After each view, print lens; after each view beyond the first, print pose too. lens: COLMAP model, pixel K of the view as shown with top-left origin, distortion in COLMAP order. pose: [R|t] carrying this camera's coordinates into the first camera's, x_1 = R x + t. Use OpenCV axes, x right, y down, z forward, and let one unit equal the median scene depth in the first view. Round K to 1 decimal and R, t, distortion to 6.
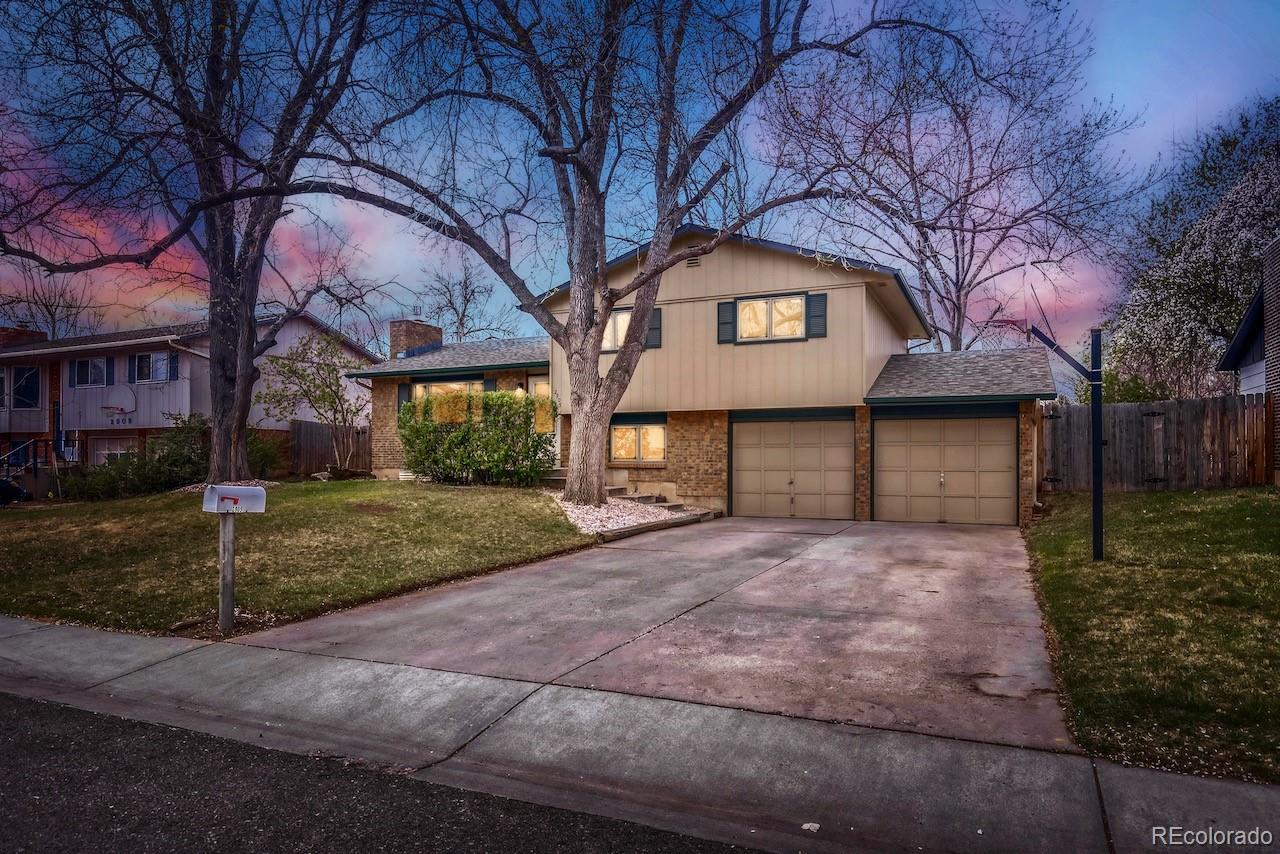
lens RADIAL K [[803.7, 0, 640.0], [0, 803.7, 427.0], [0, 0, 1]] dist [0.055931, -0.000161]
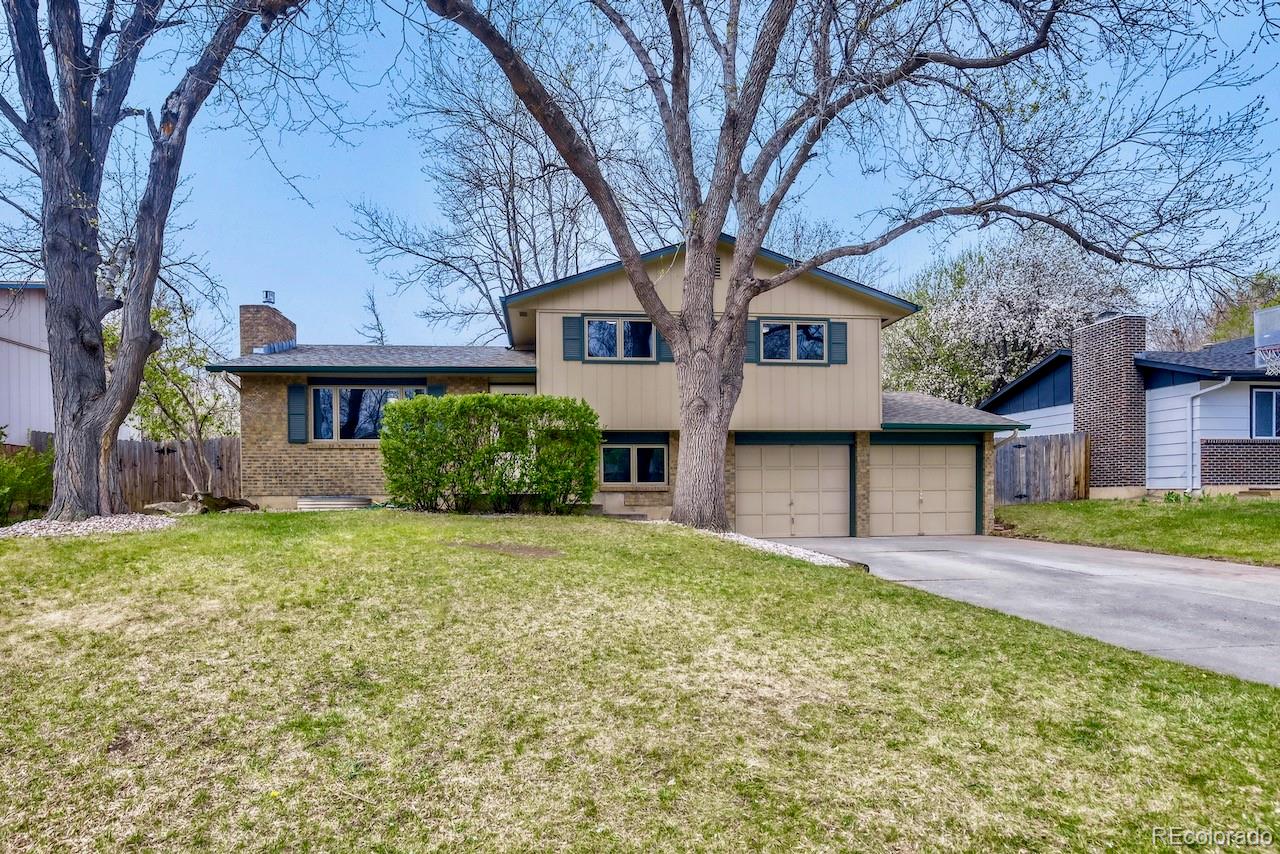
lens RADIAL K [[616.1, 0, 639.7], [0, 616.1, 475.9], [0, 0, 1]] dist [-0.002608, -0.000069]
pose [[0.871874, 0.003246, 0.489719, -0.392129], [-0.016727, 0.999592, 0.023155, 0.019178], [-0.489444, -0.028380, 0.871573, 0.431195]]
